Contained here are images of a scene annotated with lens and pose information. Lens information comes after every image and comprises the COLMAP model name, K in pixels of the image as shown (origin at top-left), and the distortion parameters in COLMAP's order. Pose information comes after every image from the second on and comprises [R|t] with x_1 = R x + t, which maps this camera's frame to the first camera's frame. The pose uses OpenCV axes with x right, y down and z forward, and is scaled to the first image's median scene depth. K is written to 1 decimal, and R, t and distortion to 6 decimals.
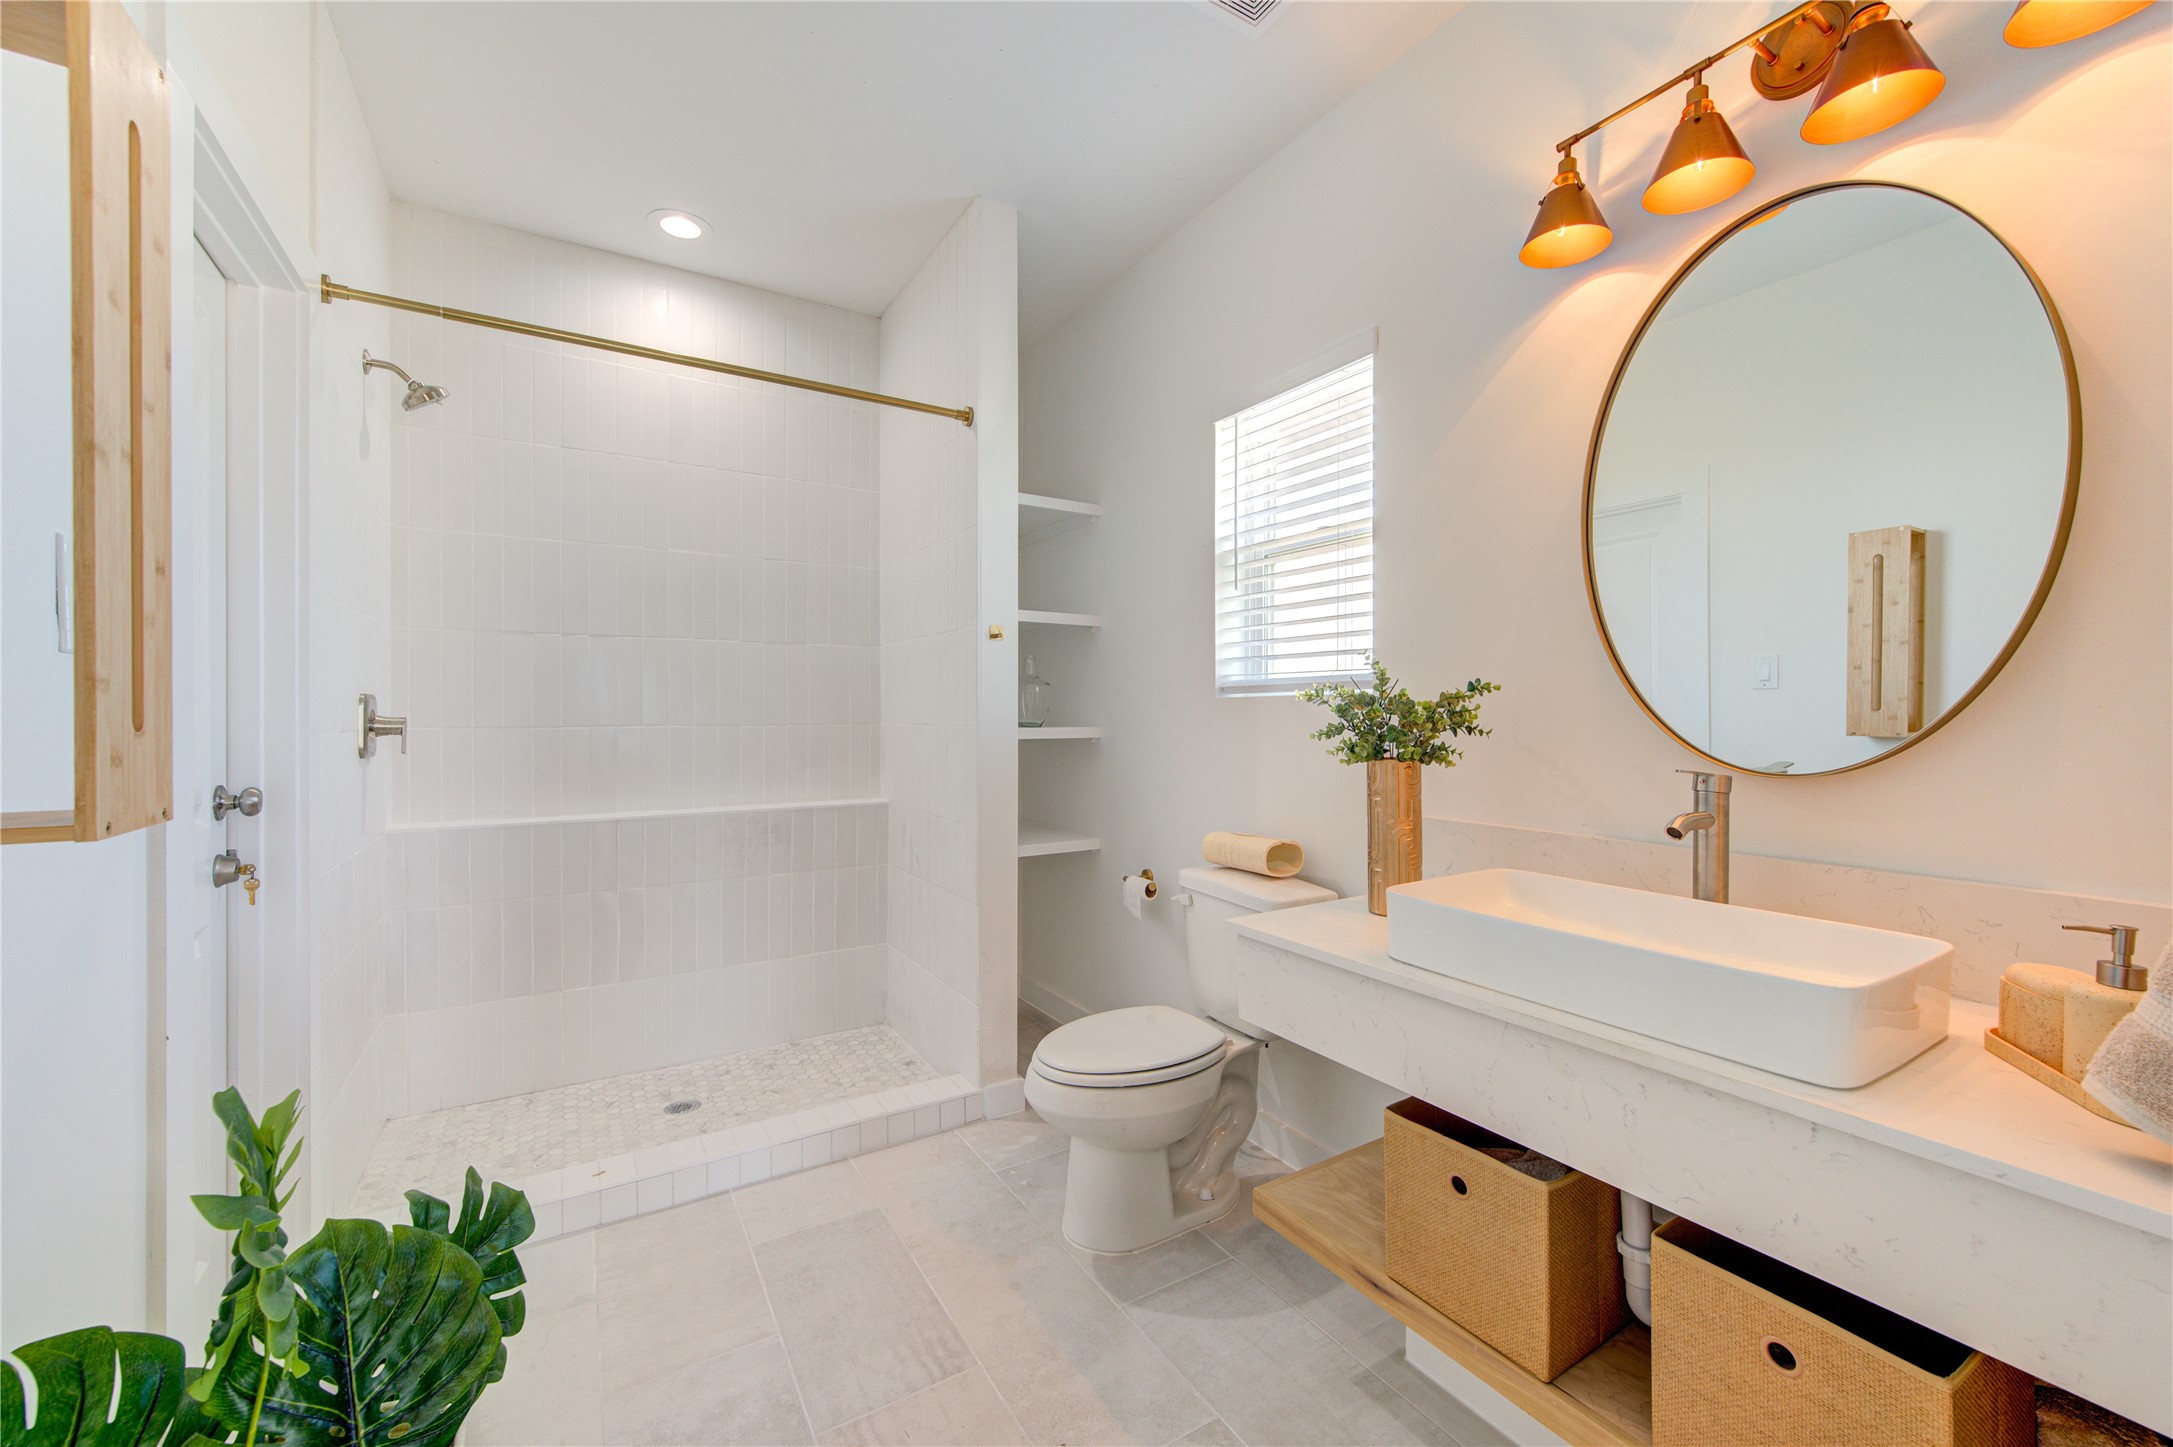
lens RADIAL K [[859.4, 0, 1081.5], [0, 859.4, 705.7], [0, 0, 1]] dist [0.000168, -0.000045]
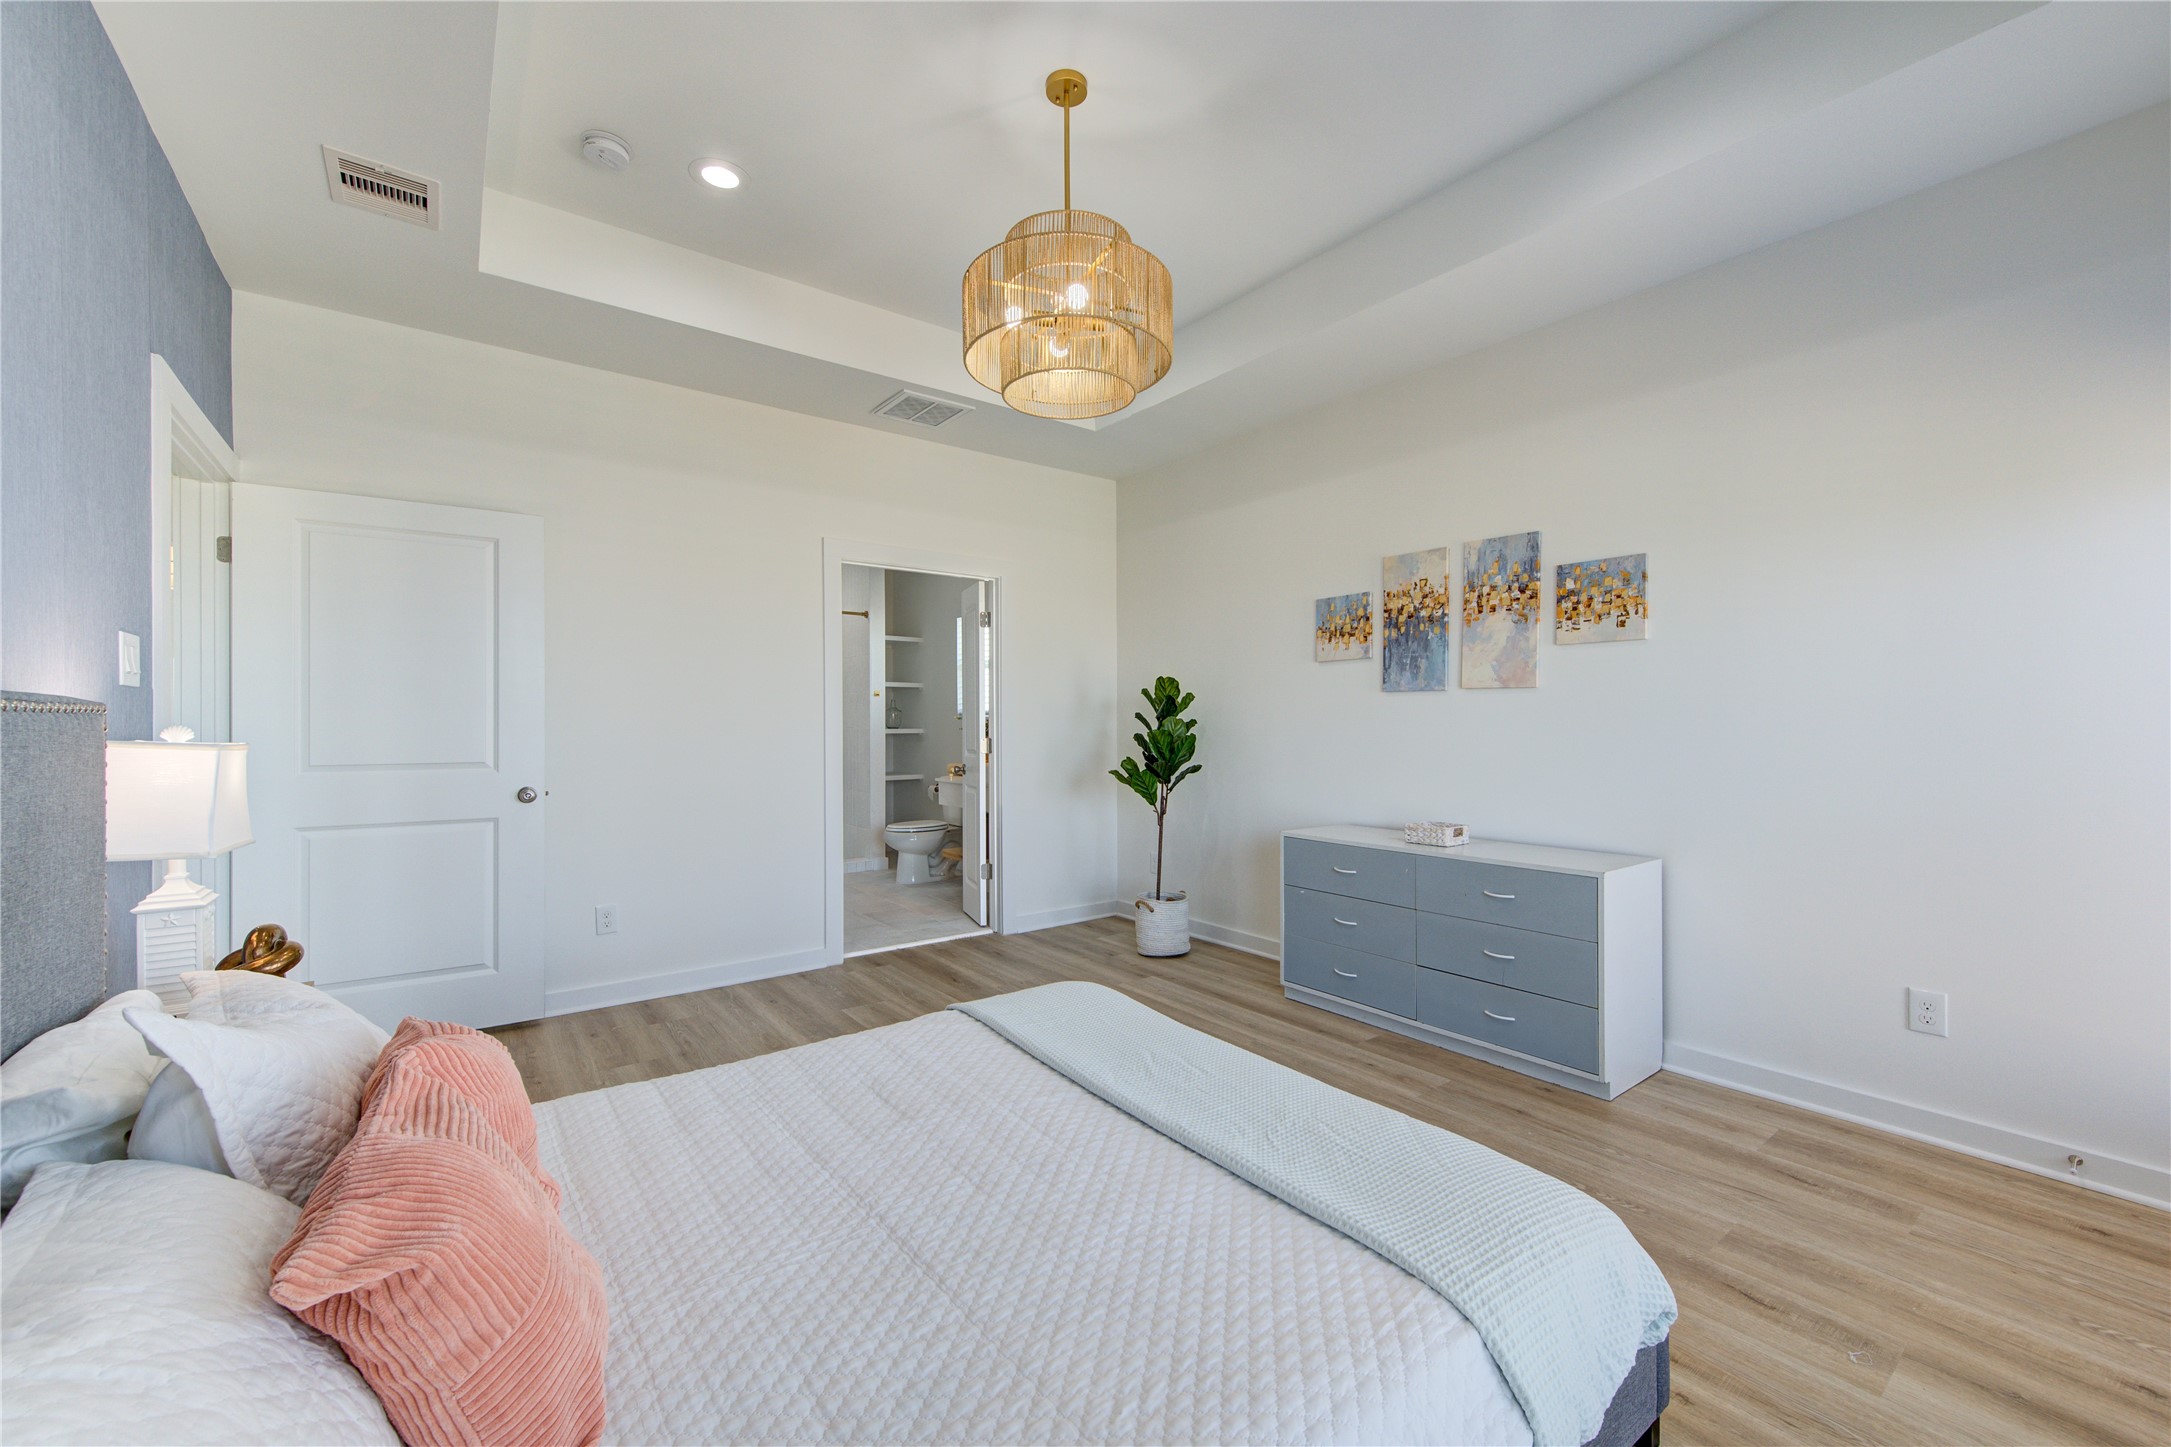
lens RADIAL K [[853.2, 0, 1085.7], [0, 853.2, 717.8], [0, 0, 1]] dist [0.000354, -0.000002]
pose [[0.995170, -0.000832, 0.098162, 0.313571], [0.001236, 0.999991, -0.004050, 0.004605], [-0.098158, 0.004152, 0.995162, -1.872208]]
